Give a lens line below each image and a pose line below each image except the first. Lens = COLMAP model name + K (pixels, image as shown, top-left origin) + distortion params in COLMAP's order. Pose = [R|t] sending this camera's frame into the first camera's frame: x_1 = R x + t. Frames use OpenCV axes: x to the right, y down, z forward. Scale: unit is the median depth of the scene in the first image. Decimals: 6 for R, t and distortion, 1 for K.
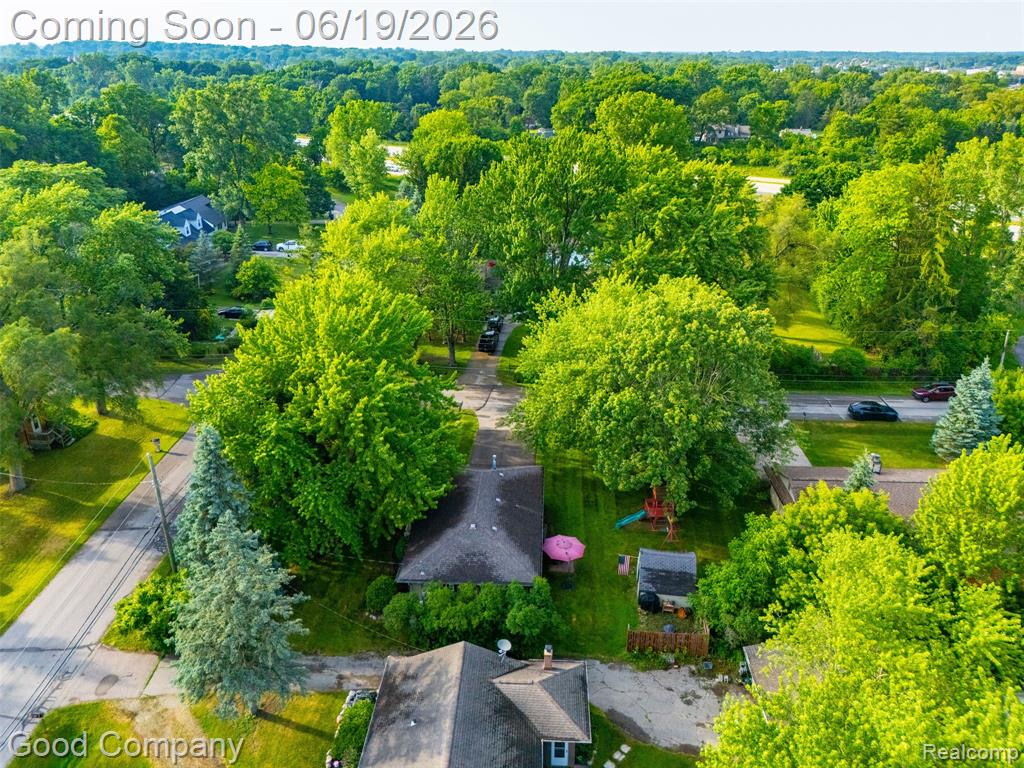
lens RADIAL K [[753.8, 0, 514.2], [0, 753.8, 387.5], [0, 0, 1]] dist [0.068848, -0.066790]
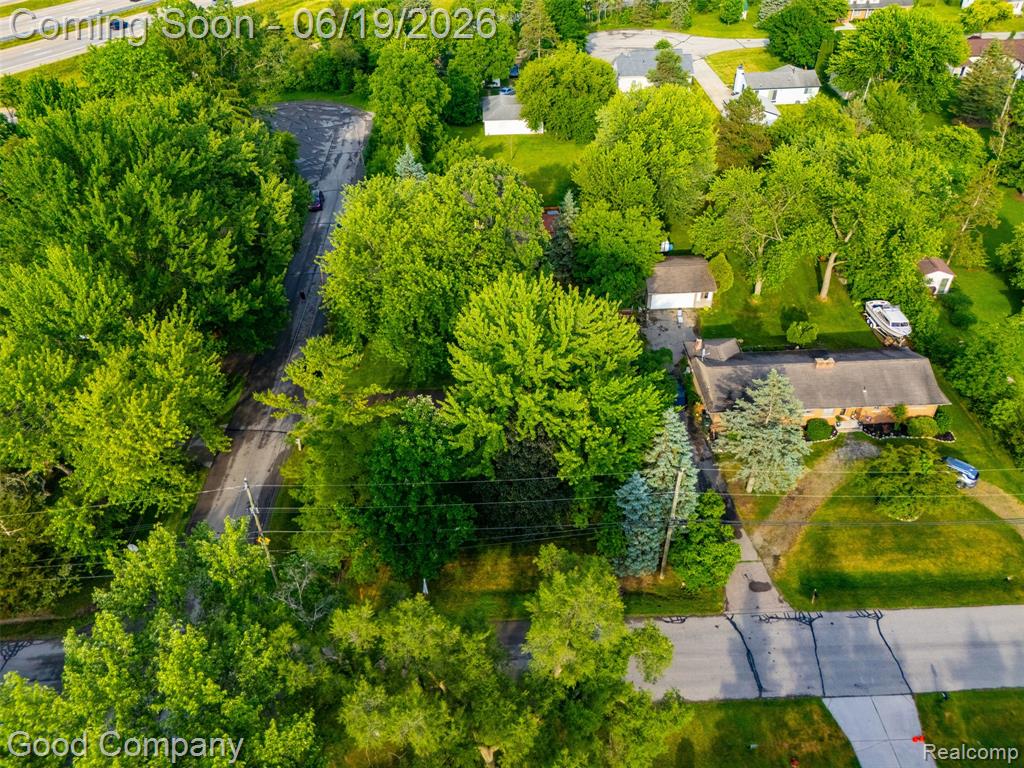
lens RADIAL K [[753.8, 0, 513.2], [0, 753.8, 388.7], [0, 0, 1]] dist [0.068848, -0.066790]
pose [[-0.083163, -0.632910, 0.769746, -0.820990], [0.413390, 0.680917, 0.604534, -0.502997], [-0.906748, 0.368480, 0.205012, 0.641534]]
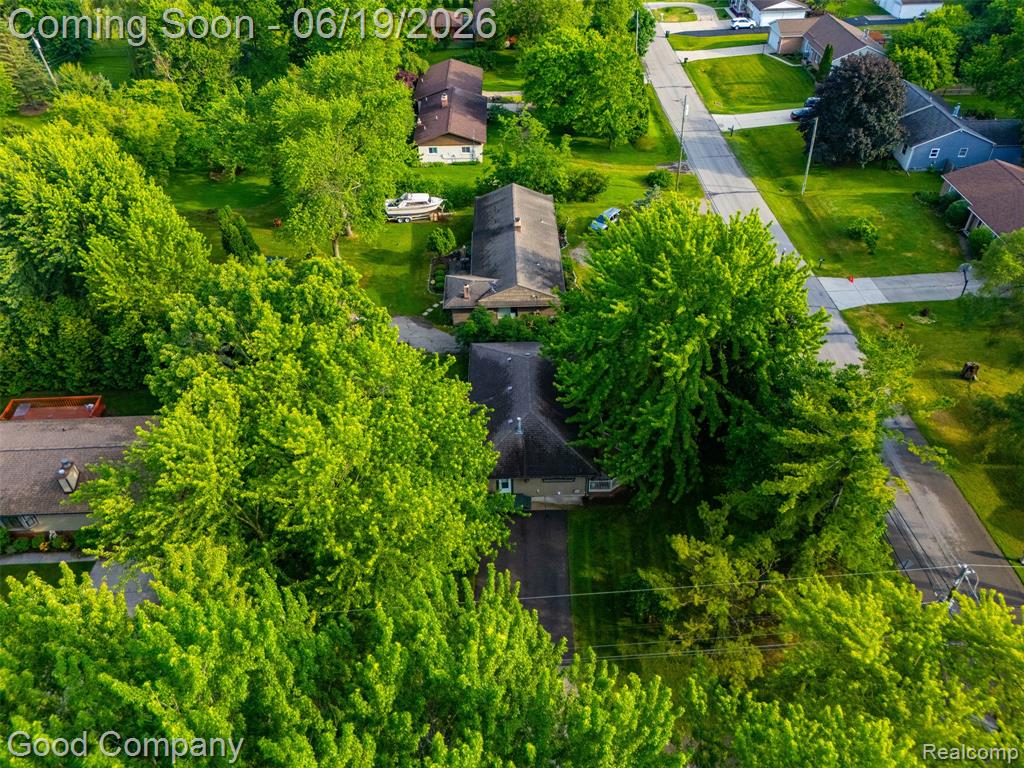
lens RADIAL K [[753.8, 0, 515.8], [0, 753.8, 388.9], [0, 0, 1]] dist [0.068848, -0.066790]
pose [[-0.997695, 0.054393, -0.040570, 0.009643], [-0.012363, 0.442165, 0.896848, -0.610266], [0.066721, 0.895283, -0.440474, 1.150757]]
